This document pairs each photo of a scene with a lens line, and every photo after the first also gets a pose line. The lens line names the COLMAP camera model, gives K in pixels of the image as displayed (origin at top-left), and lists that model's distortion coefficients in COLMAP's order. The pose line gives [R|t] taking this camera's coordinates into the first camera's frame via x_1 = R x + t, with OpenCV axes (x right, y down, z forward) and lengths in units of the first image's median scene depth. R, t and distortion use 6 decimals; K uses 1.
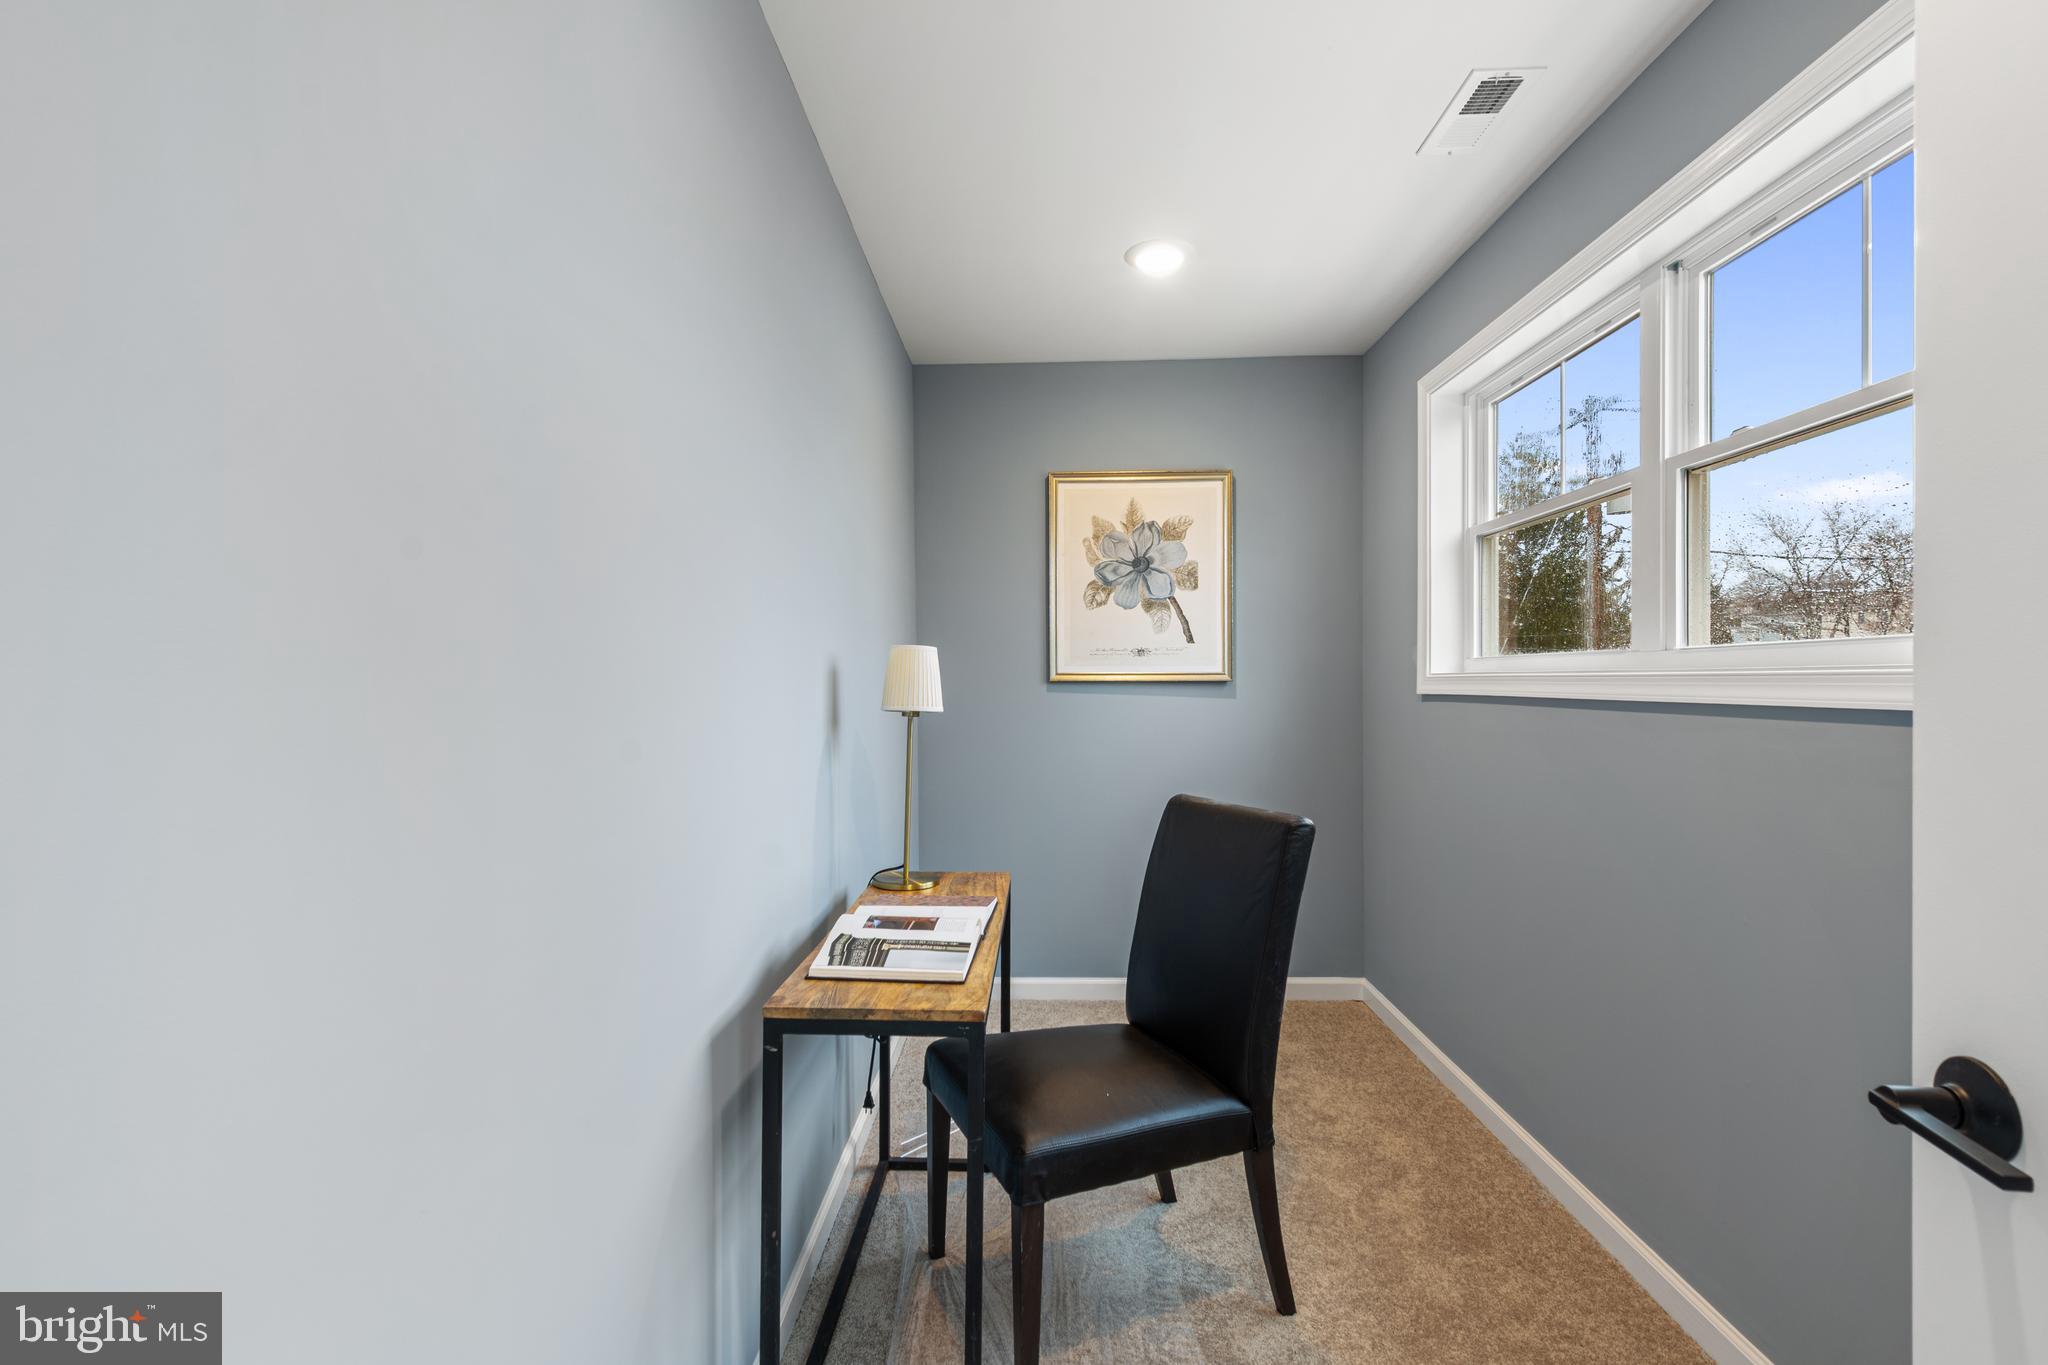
lens RADIAL K [[899.3, 0, 1026.6], [0, 899.3, 674.6], [0, 0, 1]] dist [0.002490, 0.000559]
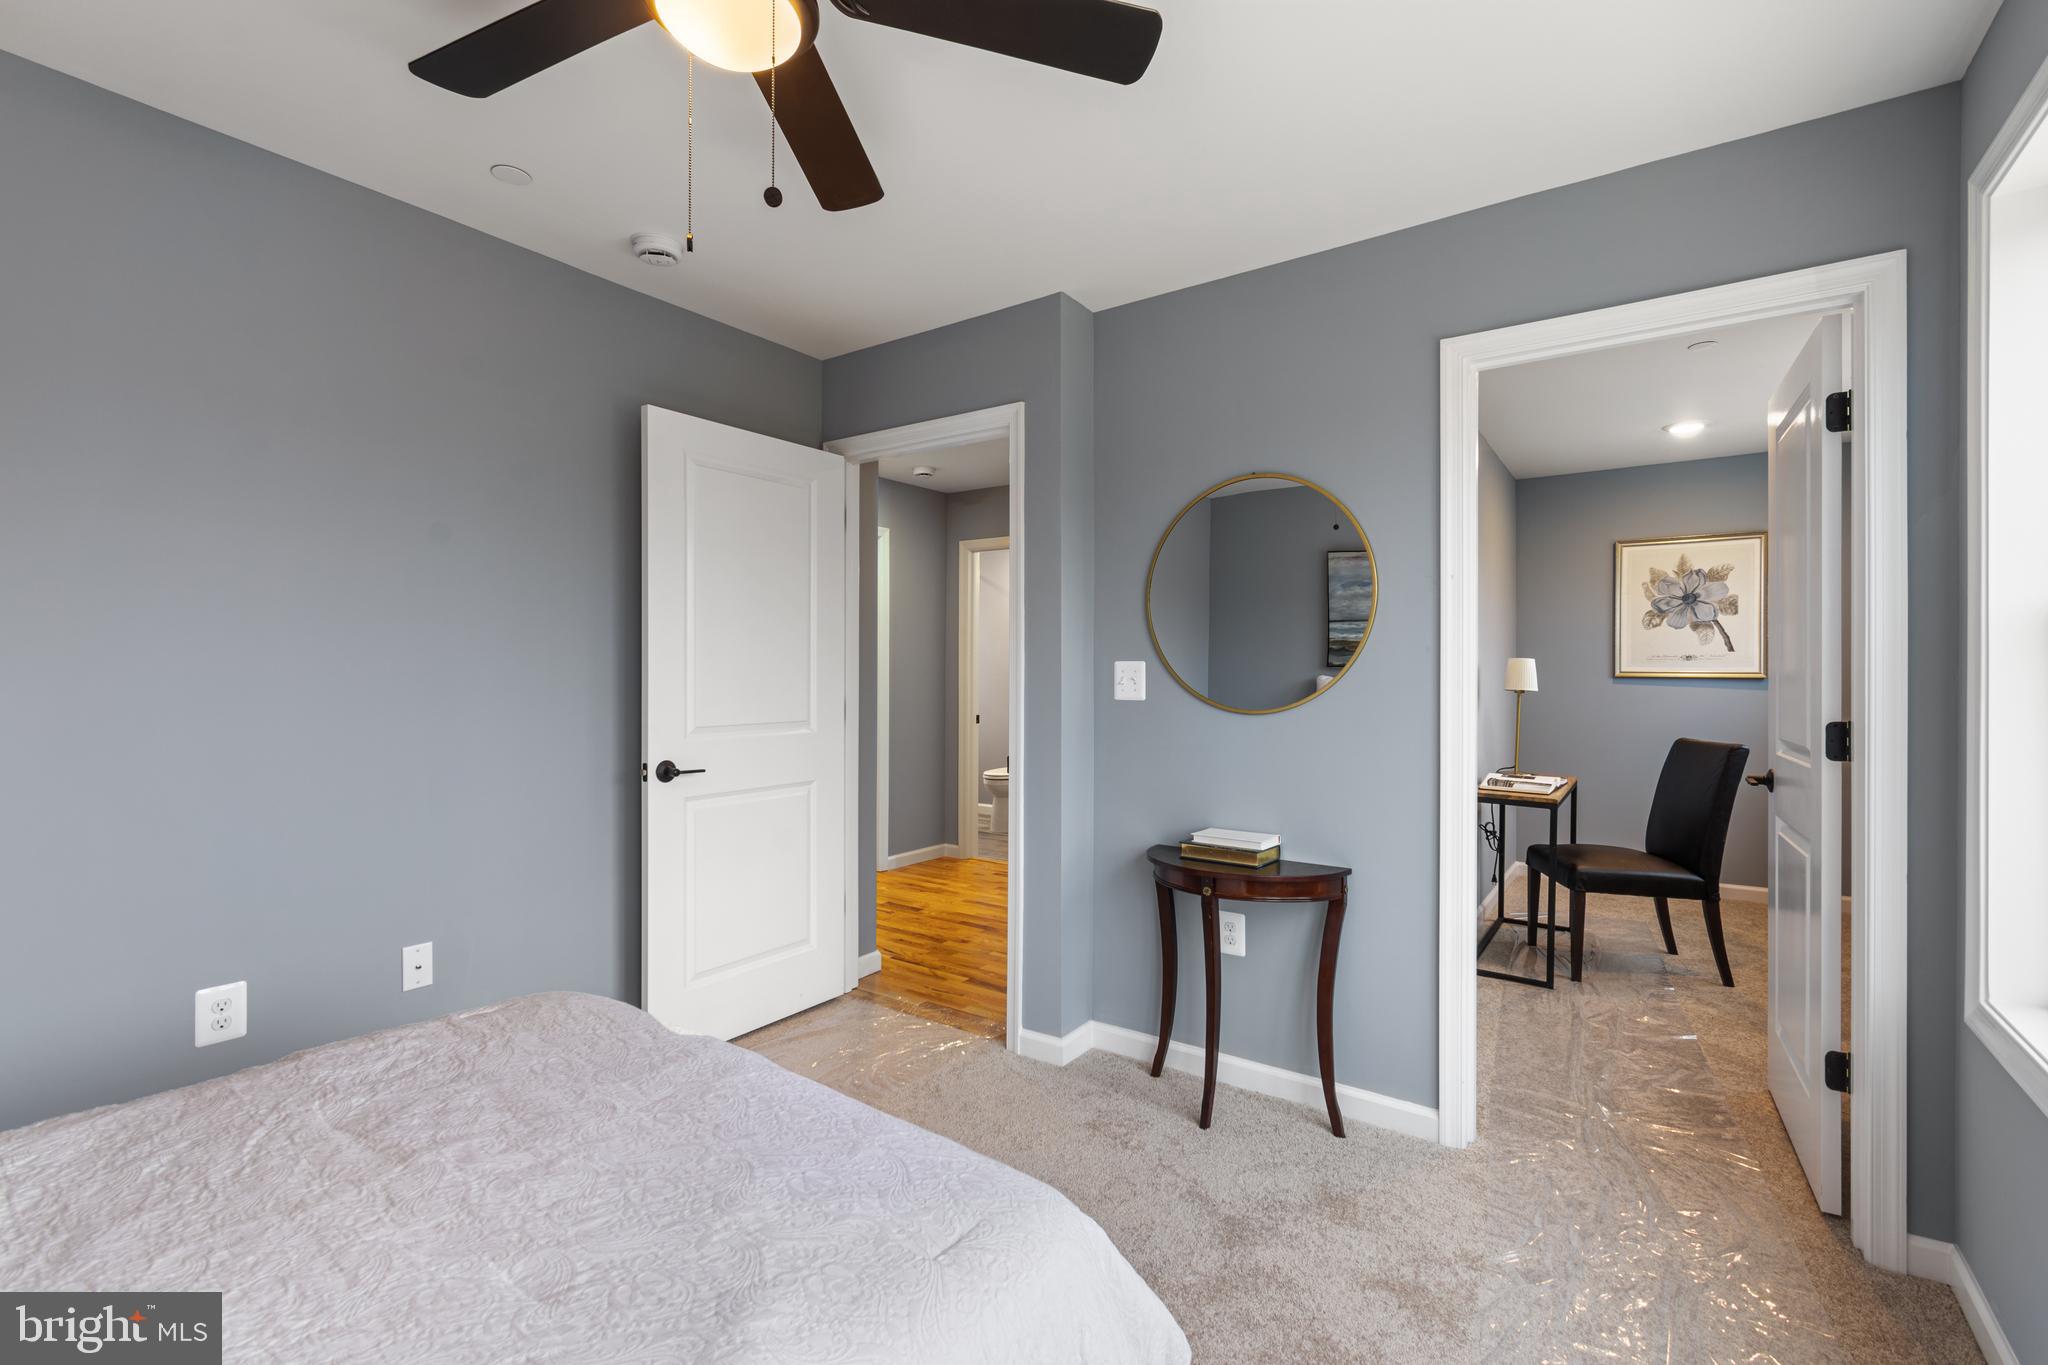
lens RADIAL K [[899.3, 0, 1026.6], [0, 899.3, 674.6], [0, 0, 1]] dist [0.002490, 0.000559]
pose [[0.826235, 0.009360, -0.563247, 0.061984], [-0.006148, 0.999952, 0.007598, -0.001985], [0.563292, -0.002815, 0.826253, -0.840282]]
